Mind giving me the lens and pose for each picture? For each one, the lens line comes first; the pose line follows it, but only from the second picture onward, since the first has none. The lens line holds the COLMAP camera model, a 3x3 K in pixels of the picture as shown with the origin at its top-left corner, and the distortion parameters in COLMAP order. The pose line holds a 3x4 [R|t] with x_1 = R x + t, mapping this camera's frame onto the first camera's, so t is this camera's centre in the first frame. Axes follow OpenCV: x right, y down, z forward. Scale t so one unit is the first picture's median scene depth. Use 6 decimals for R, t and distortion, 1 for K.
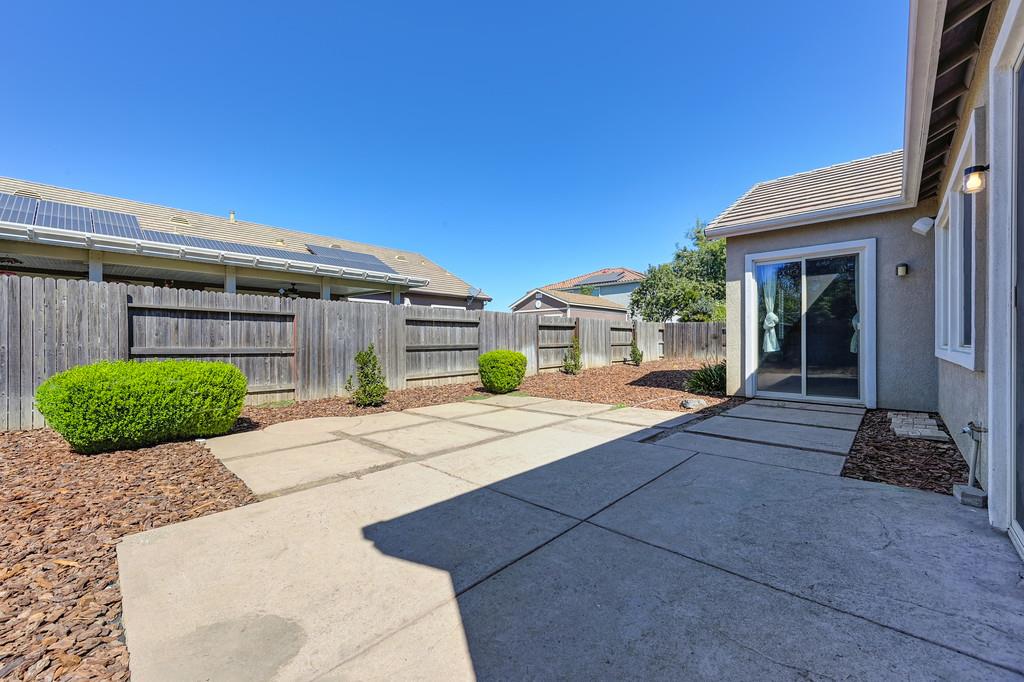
lens RADIAL K [[402.4, 0, 519.6], [0, 402.4, 340.3], [0, 0, 1]] dist [-0.000061, -0.000737]
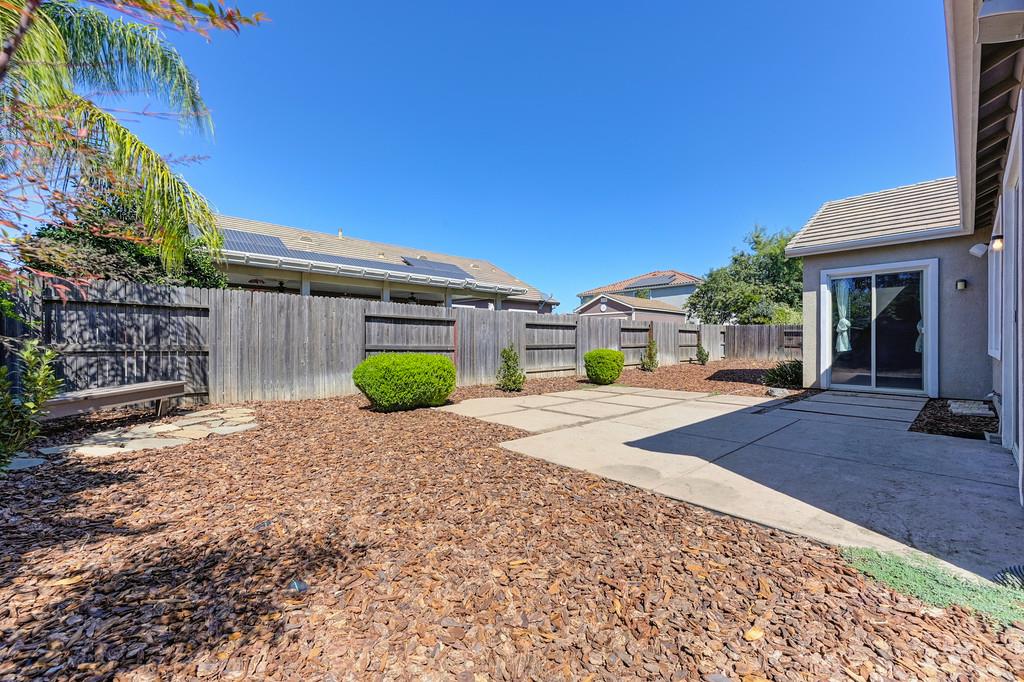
lens RADIAL K [[402.4, 0, 520.1], [0, 402.4, 340.1], [0, 0, 1]] dist [-0.000061, -0.000737]
pose [[0.995995, 0.004232, -0.089313, -0.217050], [-0.004505, 0.999986, -0.002848, 0.003009], [0.089300, 0.003239, 0.996000, -0.265694]]
